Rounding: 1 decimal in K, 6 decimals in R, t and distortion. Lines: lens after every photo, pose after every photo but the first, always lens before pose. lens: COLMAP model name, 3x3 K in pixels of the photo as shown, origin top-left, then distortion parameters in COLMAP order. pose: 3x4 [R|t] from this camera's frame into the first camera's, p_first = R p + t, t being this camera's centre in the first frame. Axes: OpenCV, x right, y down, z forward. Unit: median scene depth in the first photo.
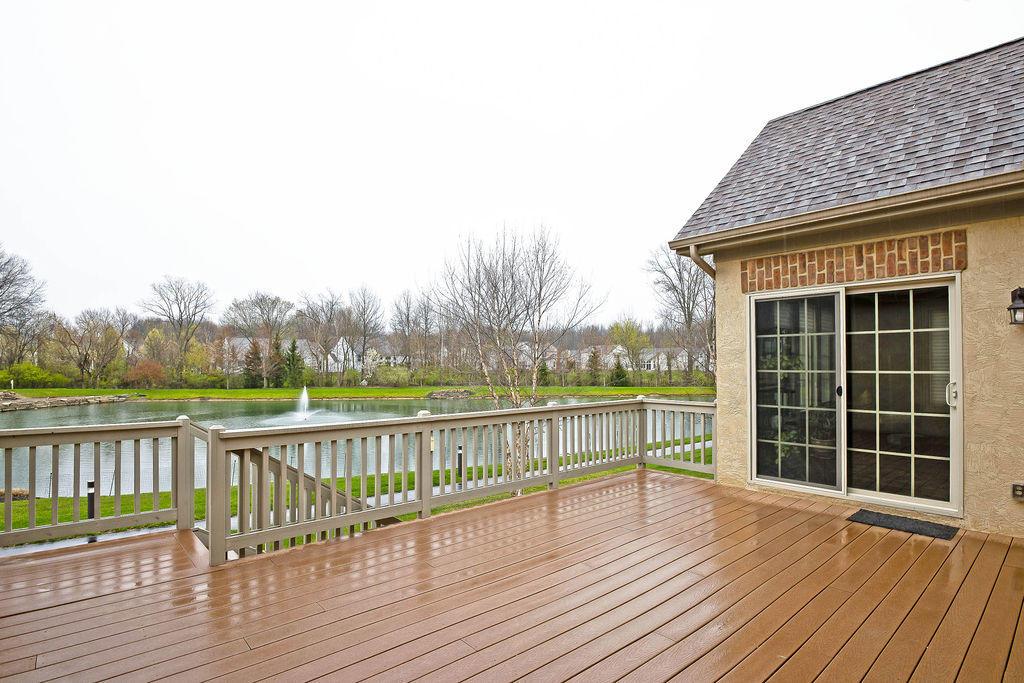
lens RADIAL K [[515.3, 0, 510.1], [0, 515.3, 359.9], [0, 0, 1]] dist [-0.016129, 0.000072]
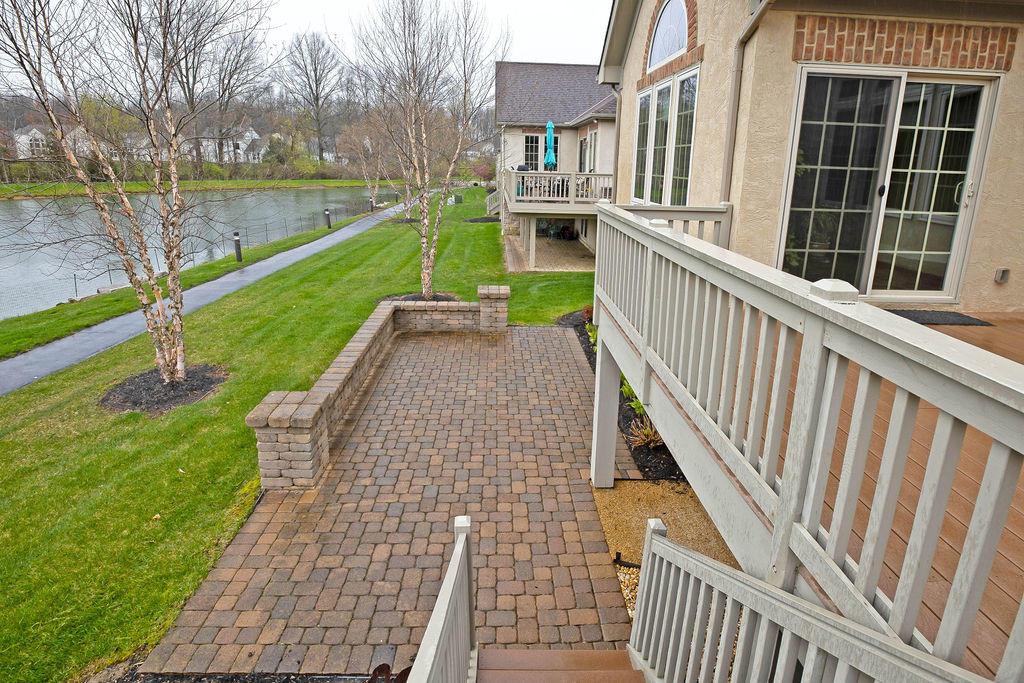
lens RADIAL K [[525.1, 0, 530.2], [0, 525.1, 299.4], [0, 0, 1]] dist [-0.015848, 0.000642]
pose [[0.620899, -0.177488, 0.763533, -0.497725], [-0.036818, 0.966352, 0.254575, 0.033270], [-0.783025, -0.186177, 0.593472, 0.876969]]
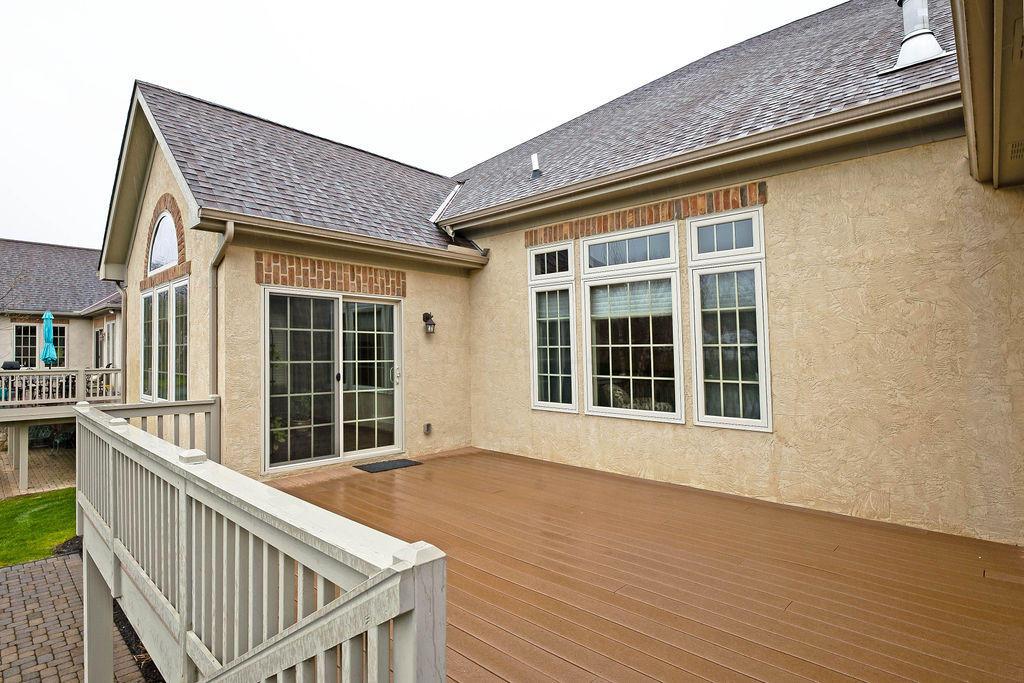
lens RADIAL K [[517.6, 0, 513.9], [0, 517.6, 333.9], [0, 0, 1]] dist [-0.038740, -0.000566]
pose [[-0.097477, 0.044030, 0.994263, -0.636632], [-0.005284, 0.998984, -0.044757, 0.009093], [-0.995224, -0.009616, -0.097146, 0.678109]]
